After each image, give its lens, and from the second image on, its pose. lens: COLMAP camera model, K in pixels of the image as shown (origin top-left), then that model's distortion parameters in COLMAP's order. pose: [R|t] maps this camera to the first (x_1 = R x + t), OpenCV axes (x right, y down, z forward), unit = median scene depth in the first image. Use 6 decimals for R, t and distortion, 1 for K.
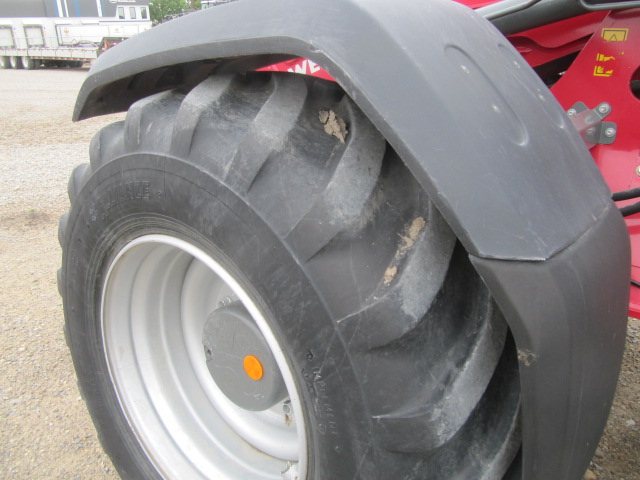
lens RADIAL K [[525.1, 0, 321.7], [0, 525.1, 243.3], [0, 0, 1]] dist [-0.054680, 0.014660]
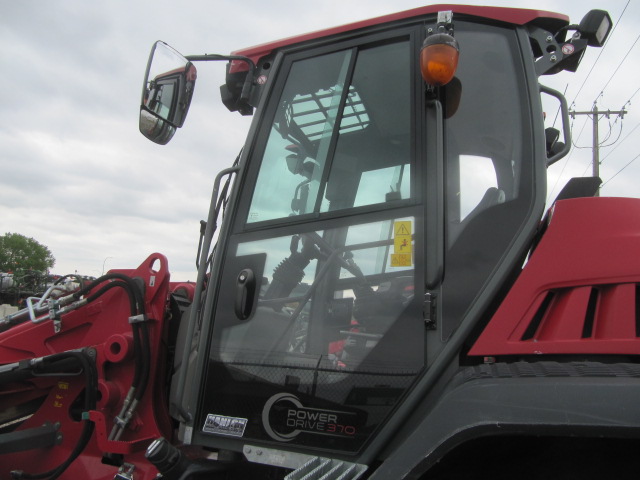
lens RADIAL K [[525.1, 0, 321.7], [0, 525.1, 243.3], [0, 0, 1]] dist [-0.054680, 0.014660]
pose [[0.920925, 0.116161, 0.372027, 0.883560], [0.079977, 0.877913, -0.472094, 0.178842], [-0.381446, 0.464516, 0.799202, -1.629562]]
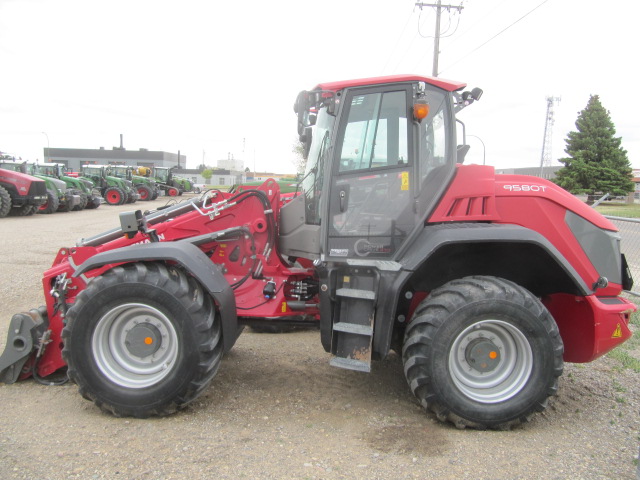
lens RADIAL K [[525.1, 0, 321.7], [0, 525.1, 243.3], [0, 0, 1]] dist [-0.054680, 0.014660]
pose [[0.766556, -0.032547, 0.641353, -1.883240], [0.200144, 0.961079, -0.190444, 0.650553], [-0.610192, 0.274349, 0.743235, -3.235891]]
